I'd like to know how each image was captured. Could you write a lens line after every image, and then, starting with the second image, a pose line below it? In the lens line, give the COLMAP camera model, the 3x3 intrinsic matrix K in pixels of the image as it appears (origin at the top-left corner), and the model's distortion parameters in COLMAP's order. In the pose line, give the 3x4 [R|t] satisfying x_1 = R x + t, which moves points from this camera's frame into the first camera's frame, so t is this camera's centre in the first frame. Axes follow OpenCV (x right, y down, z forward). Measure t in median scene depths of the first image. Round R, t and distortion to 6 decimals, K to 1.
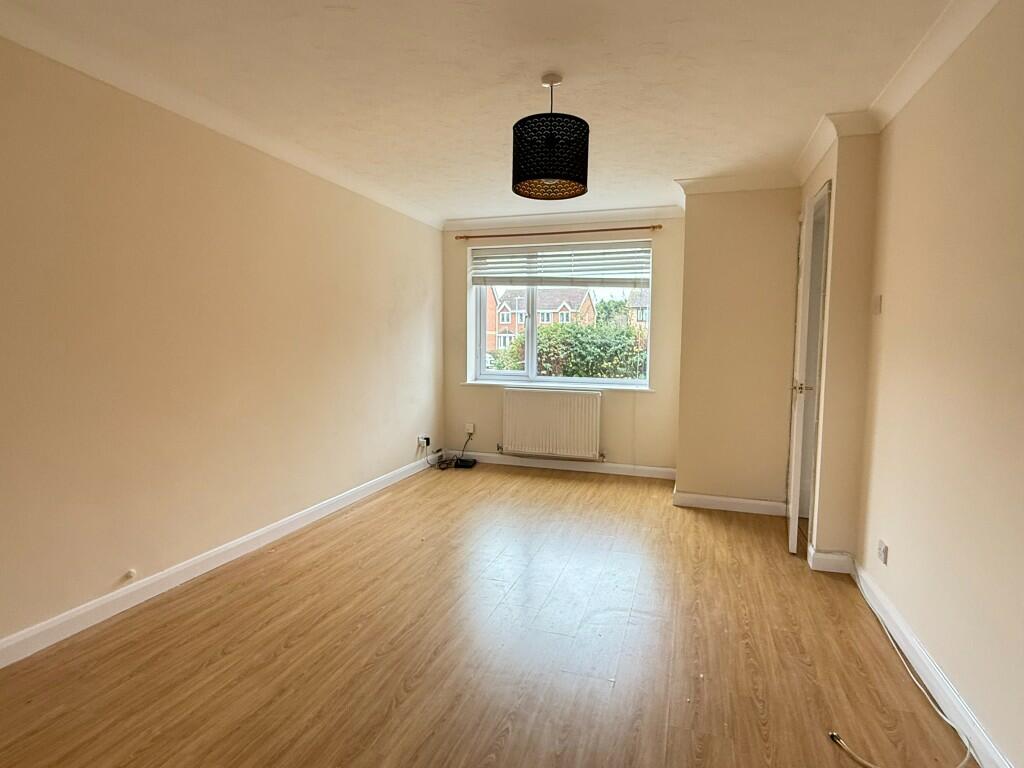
lens RADIAL K [[550.0, 0, 514.5], [0, 550.0, 381.7], [0, 0, 1]] dist [0.001320, -0.000039]
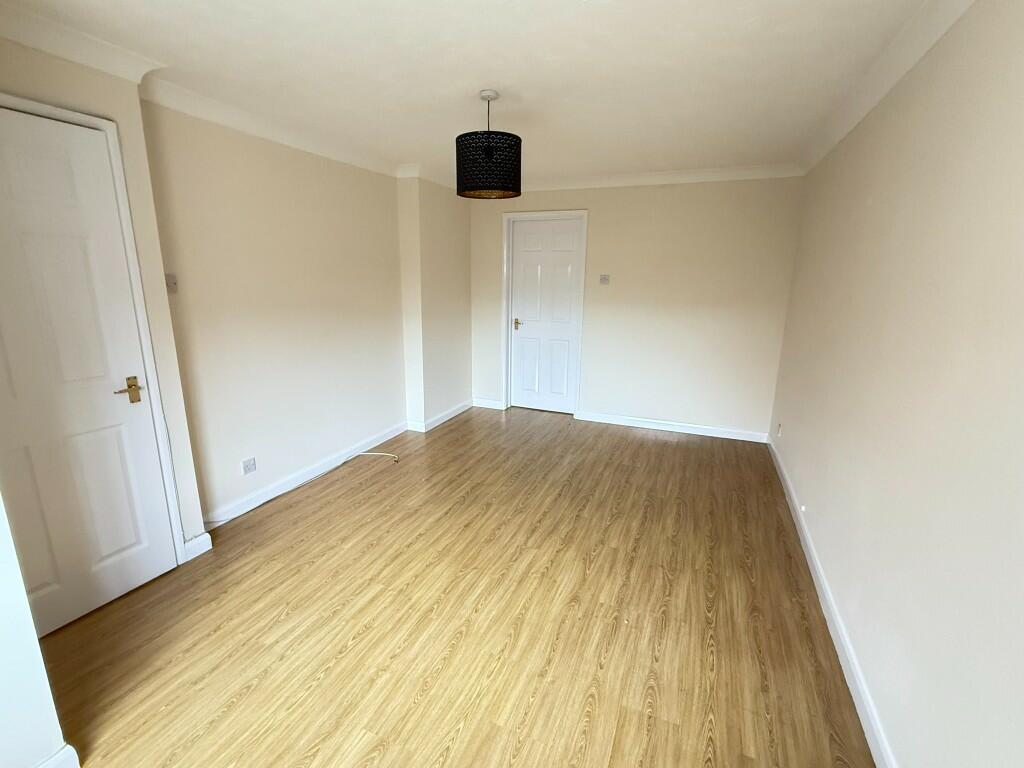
lens RADIAL K [[465.4, 0, 510.7], [0, 465.4, 383.2], [0, 0, 1]] dist [0.002019, 0.000469]
pose [[-0.996498, -0.038677, 0.074131, -0.062960], [-0.014395, 0.952701, 0.303567, -0.228426], [-0.082365, 0.301437, -0.949922, 1.768142]]
